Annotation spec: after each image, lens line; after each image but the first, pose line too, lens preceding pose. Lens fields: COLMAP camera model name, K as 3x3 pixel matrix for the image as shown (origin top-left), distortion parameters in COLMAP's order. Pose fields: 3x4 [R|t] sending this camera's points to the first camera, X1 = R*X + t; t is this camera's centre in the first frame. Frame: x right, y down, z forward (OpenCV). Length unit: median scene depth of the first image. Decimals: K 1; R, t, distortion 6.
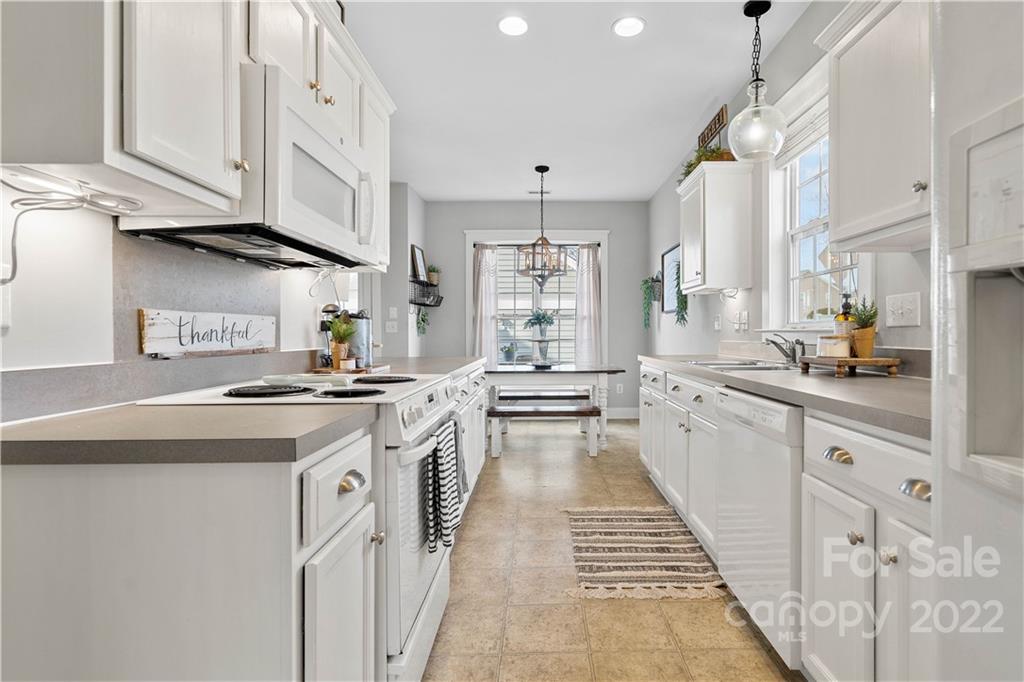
lens RADIAL K [[492.9, 0, 546.1], [0, 492.9, 333.1], [0, 0, 1]] dist [0.000613, 0.000107]
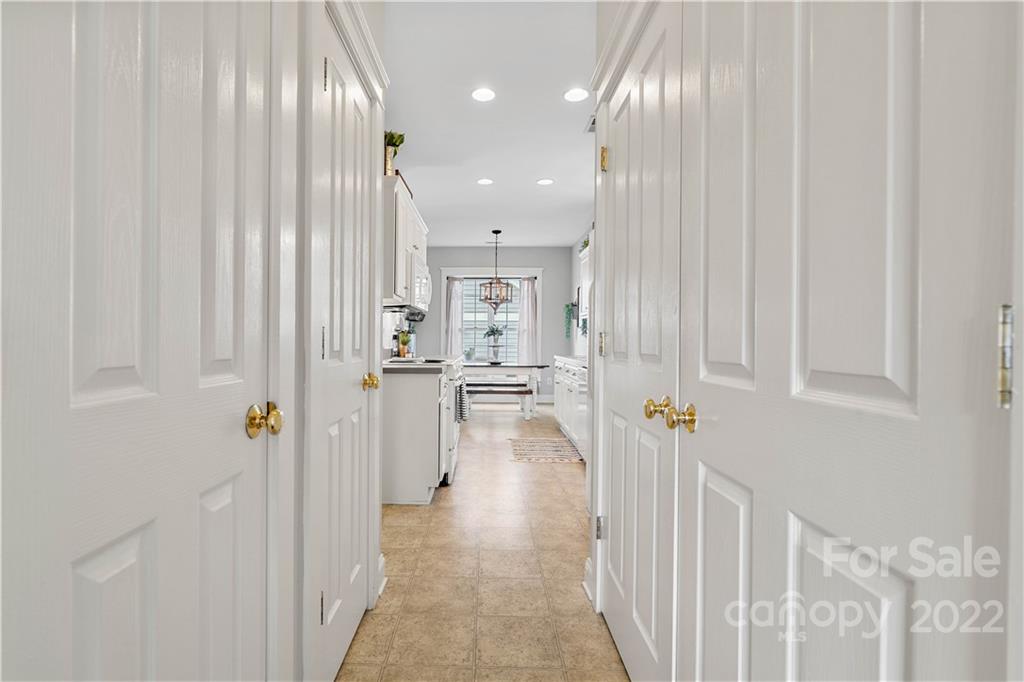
lens RADIAL K [[477.6, 0, 510.0], [0, 477.6, 338.4], [0, 0, 1]] dist [0.002664, 0.000559]
pose [[0.999346, 0.011855, 0.034148, -0.013177], [-0.011751, 0.999926, -0.003246, -0.003438], [-0.034184, 0.002842, 0.999412, -0.450590]]
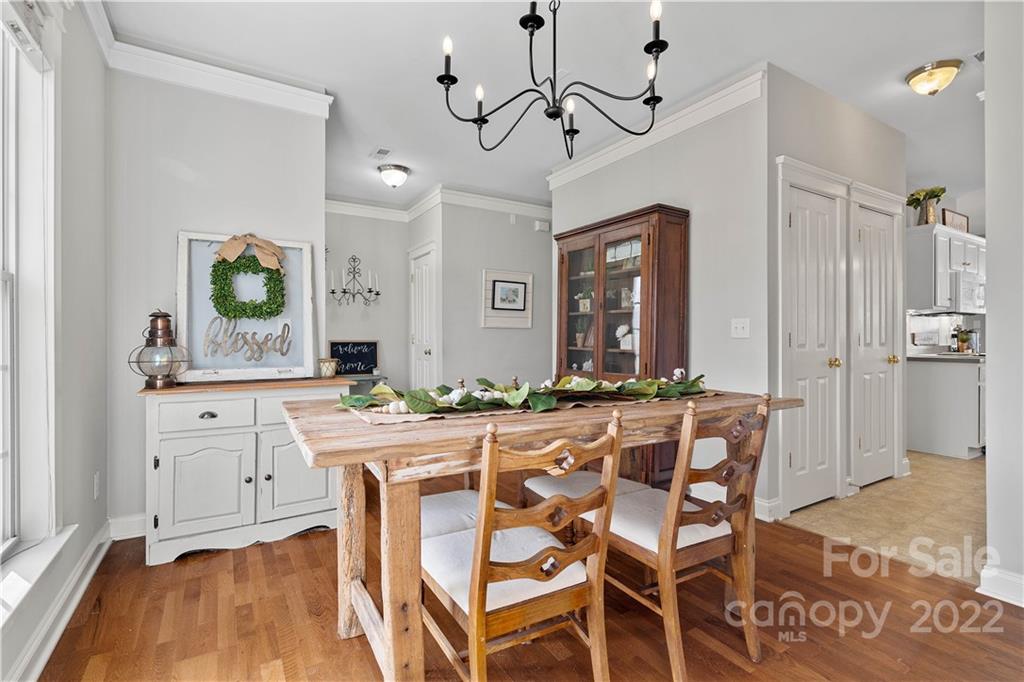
lens RADIAL K [[477.6, 0, 510.0], [0, 477.6, 338.4], [0, 0, 1]] dist [0.002664, 0.000559]
pose [[0.504234, 0.005644, -0.863549, 0.221226], [-0.001933, 0.999984, 0.005406, -0.004613], [0.863565, -0.001057, 0.504236, -0.936728]]
